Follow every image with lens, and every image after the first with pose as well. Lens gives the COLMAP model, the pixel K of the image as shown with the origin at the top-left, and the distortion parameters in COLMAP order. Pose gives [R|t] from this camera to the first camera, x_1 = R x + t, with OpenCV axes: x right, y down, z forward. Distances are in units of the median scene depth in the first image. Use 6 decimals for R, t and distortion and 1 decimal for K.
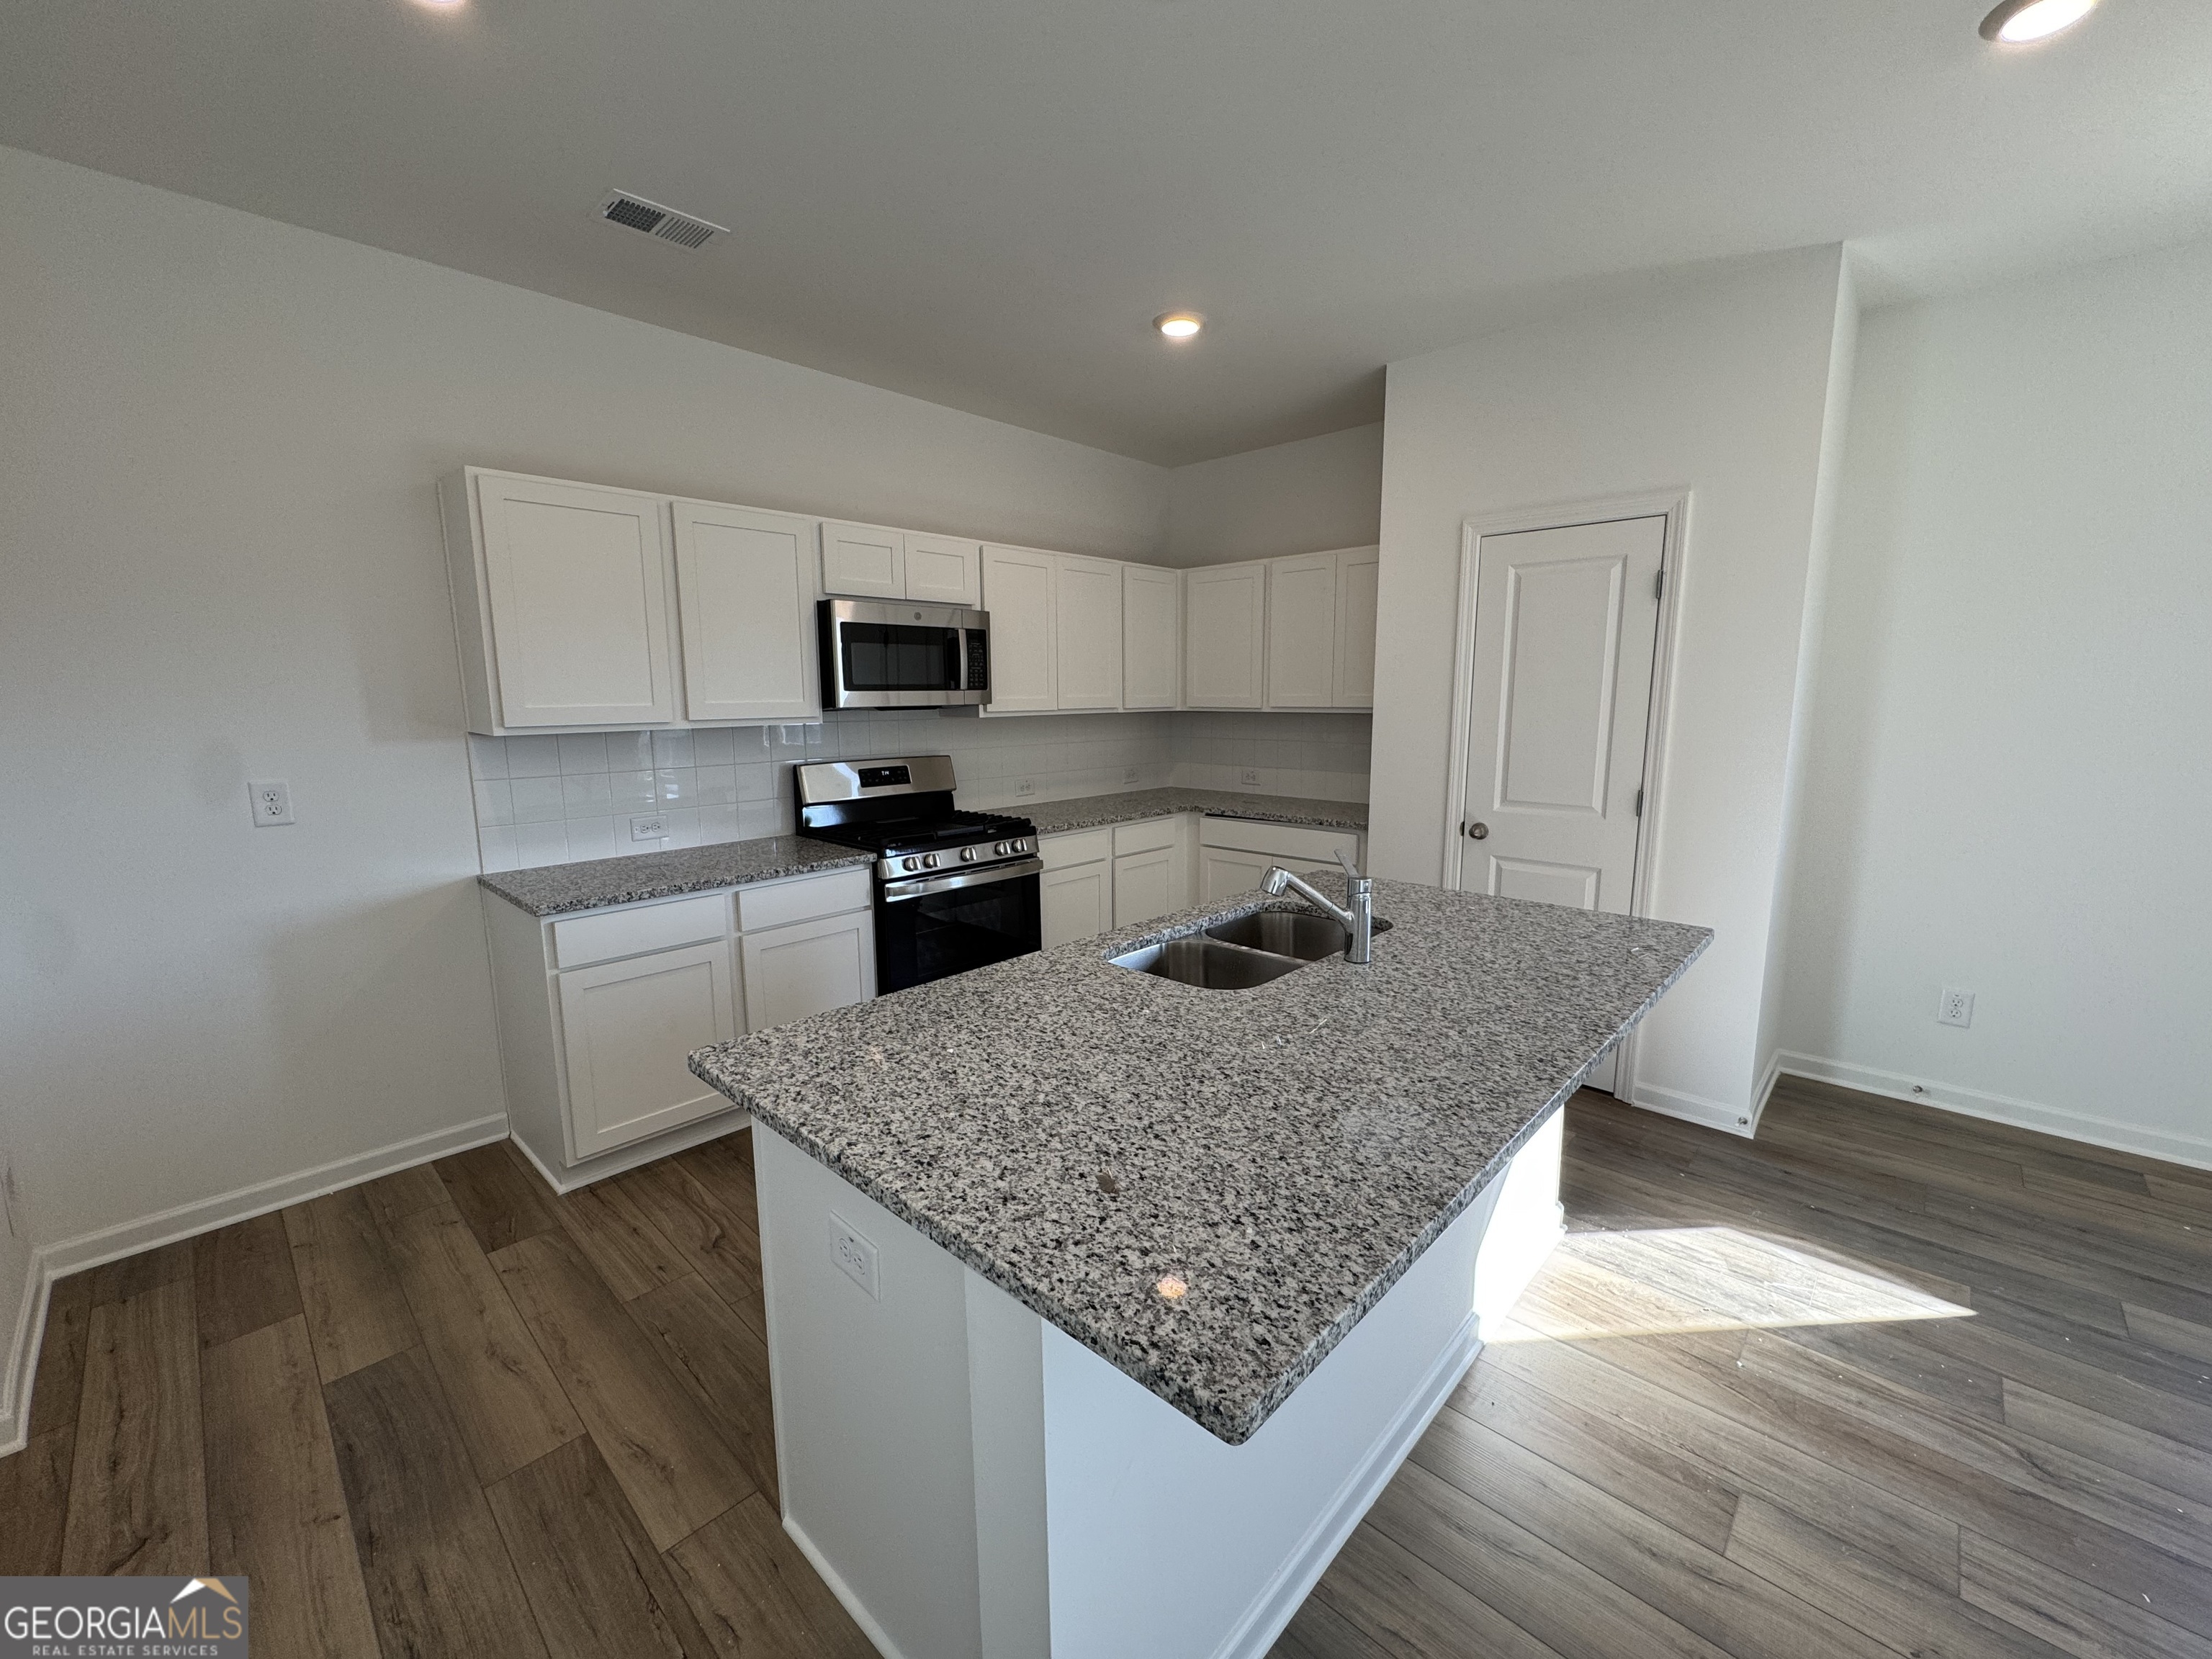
lens RADIAL K [[887.2, 0, 1105.6], [0, 887.2, 831.6], [0, 0, 1]] dist [-0.004444, 0.000781]
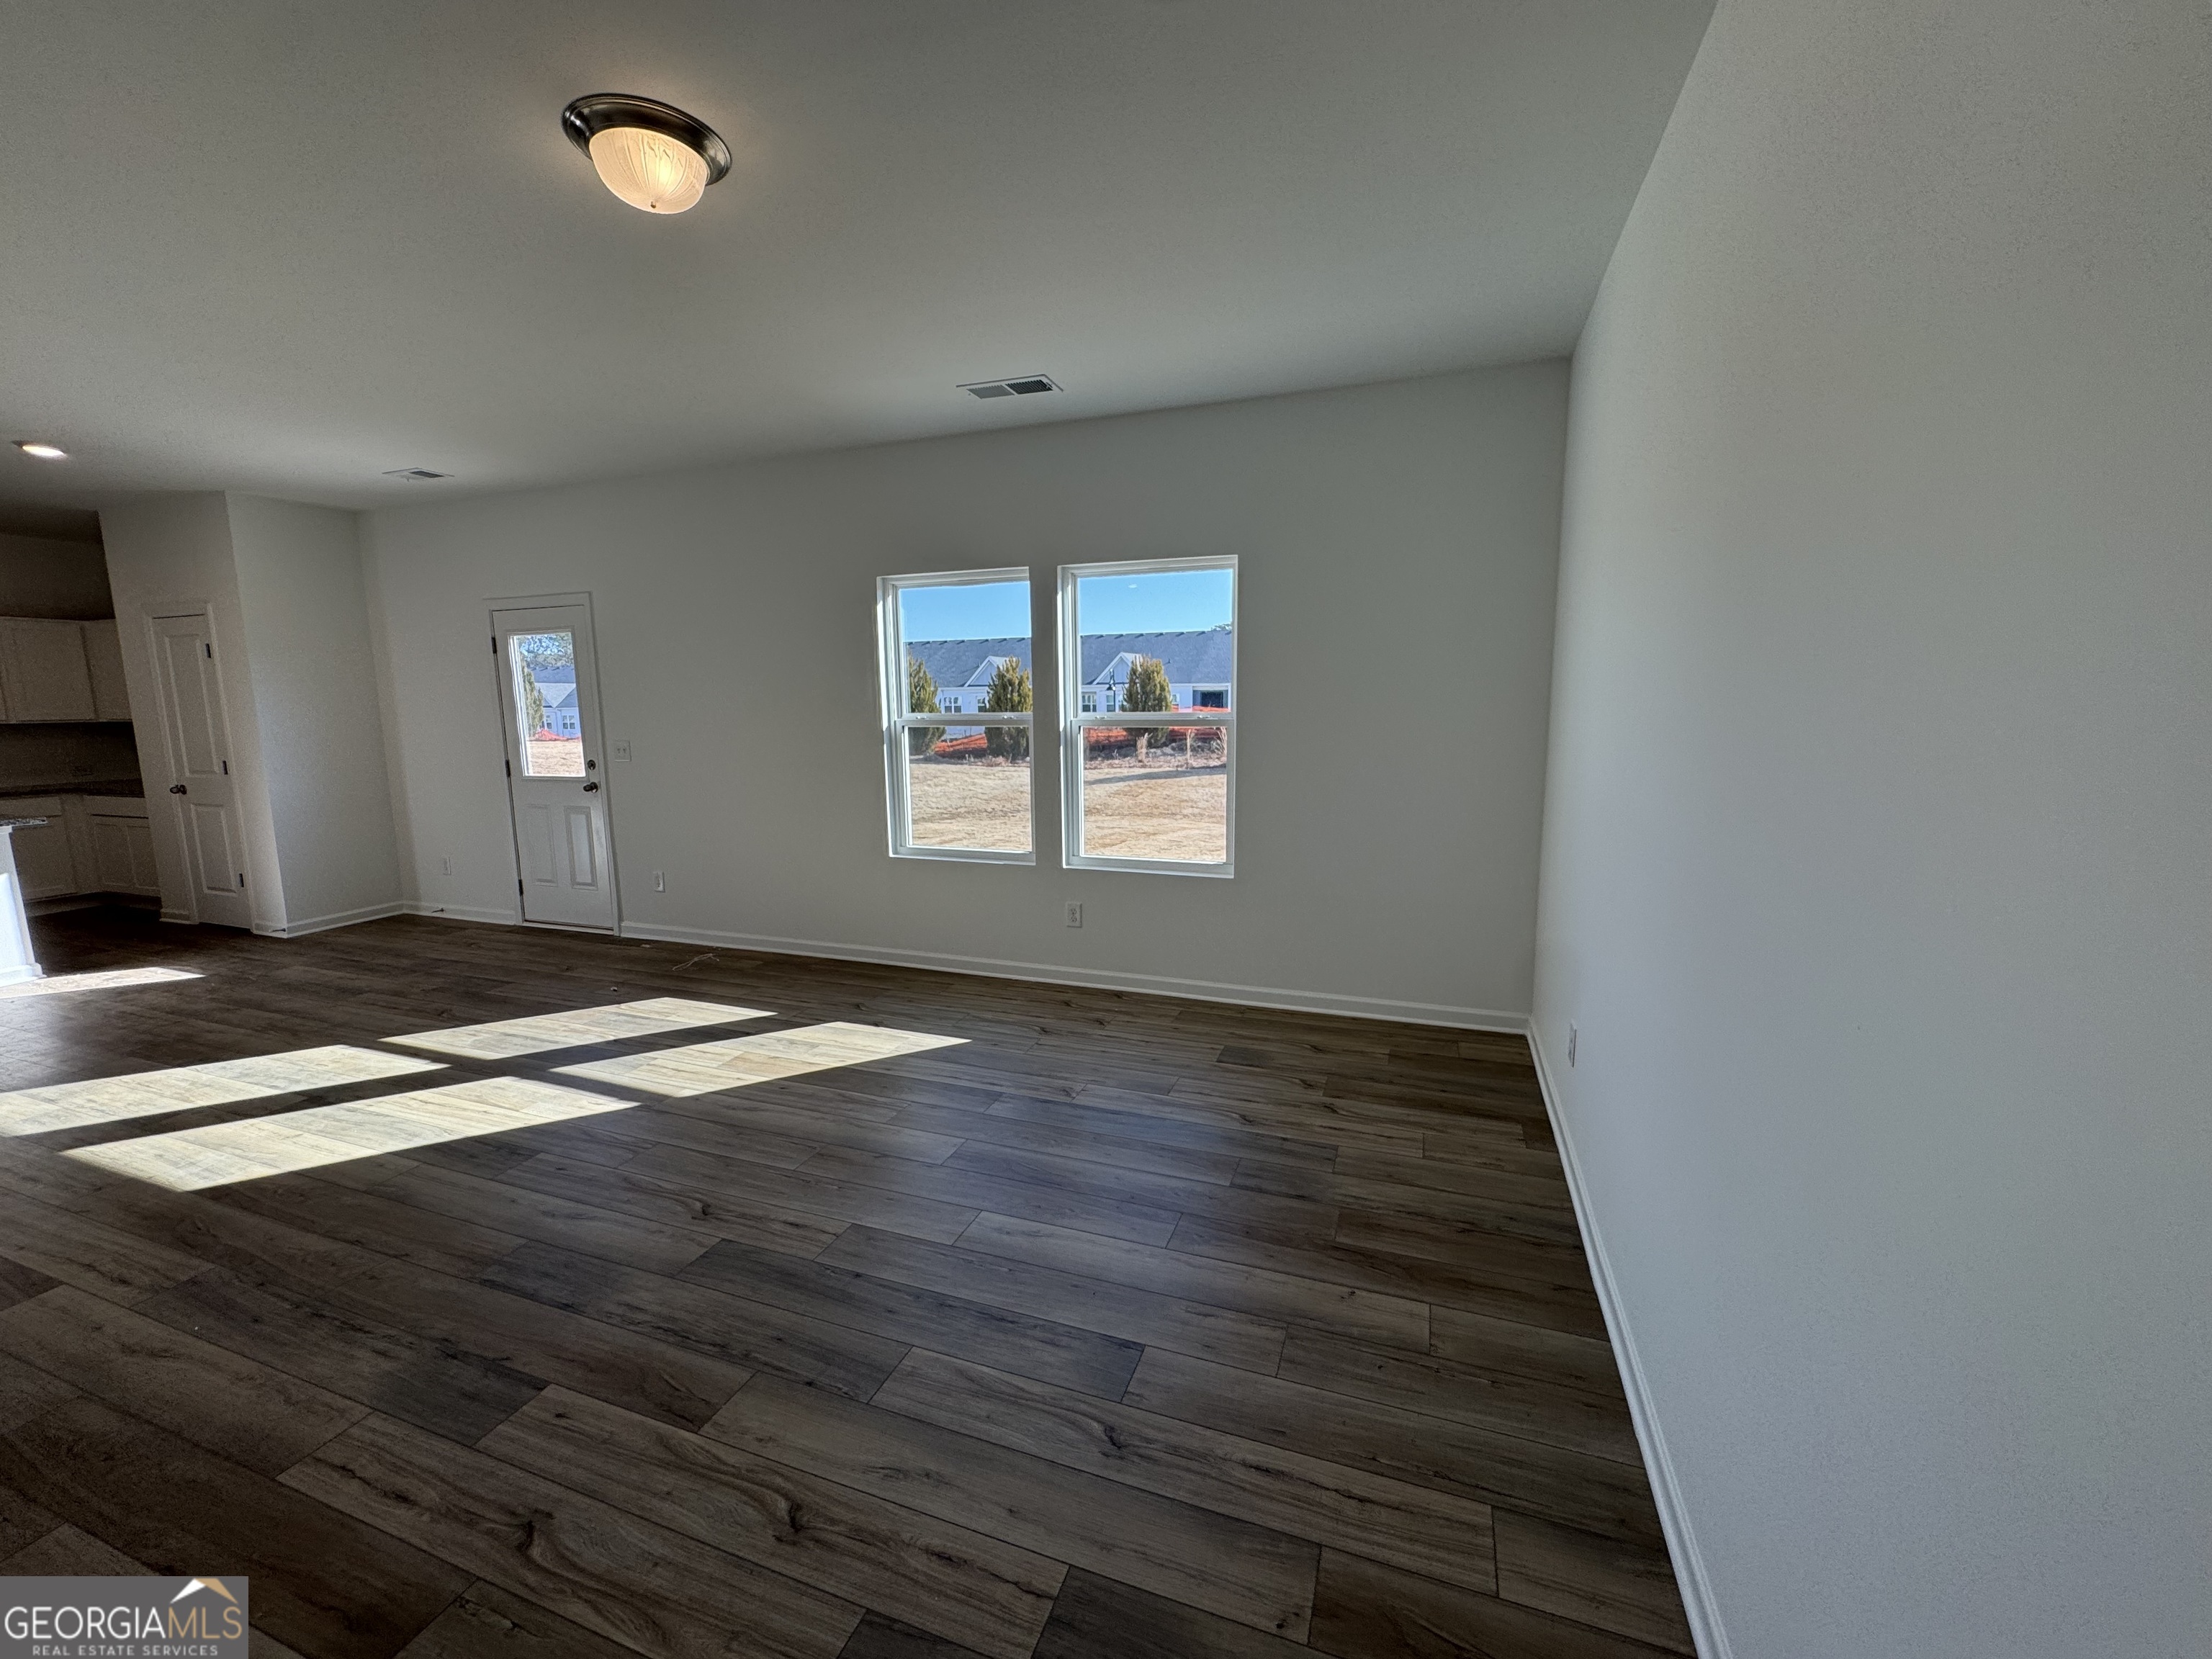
lens RADIAL K [[887.2, 0, 1108.9], [0, 887.2, 830.0], [0, 0, 1]] dist [-0.004444, 0.000781]
pose [[0.918263, -0.062582, 0.390994, 1.466072], [0.066814, 0.997762, 0.002786, 0.201307], [-0.390293, 0.023565, 0.920389, -1.328867]]
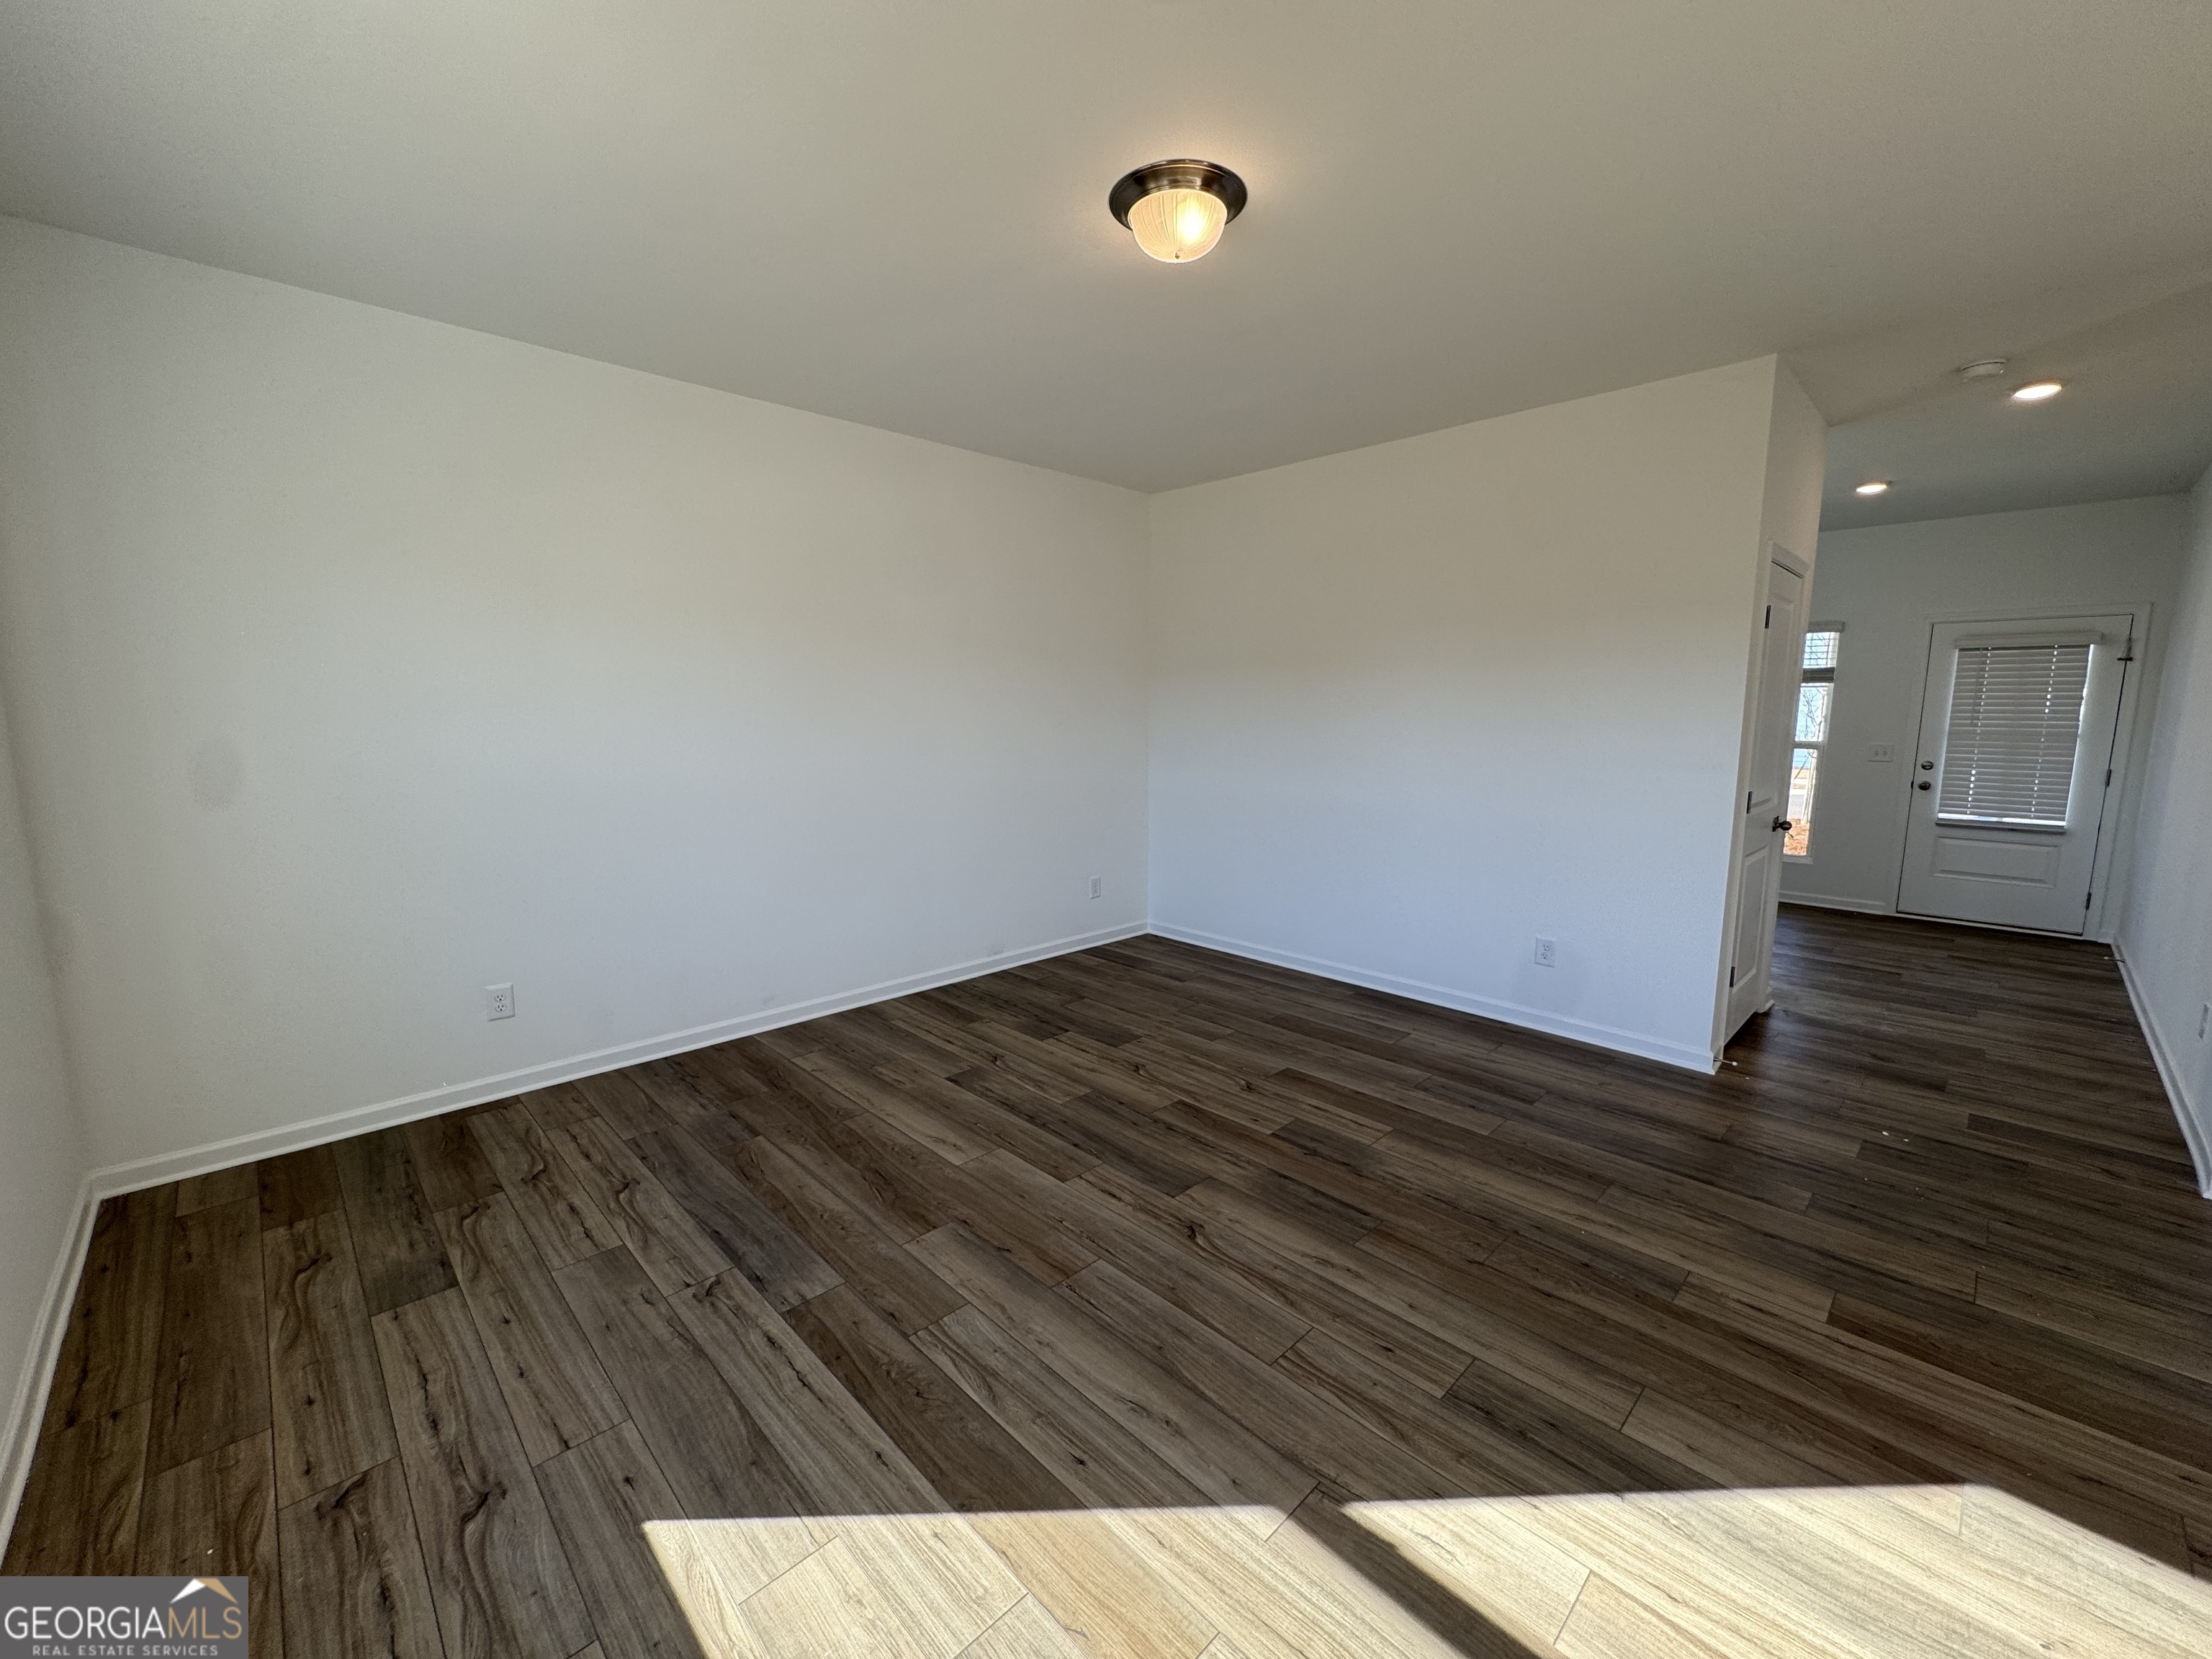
lens RADIAL K [[887.2, 0, 1114.0], [0, 887.2, 827.2], [0, 0, 1]] dist [-0.004444, 0.000781]
pose [[-0.999356, -0.004041, 0.035650, 1.464814], [0.006368, 0.957881, 0.287094, -0.036948], [-0.035308, 0.287136, -0.957239, 0.173017]]
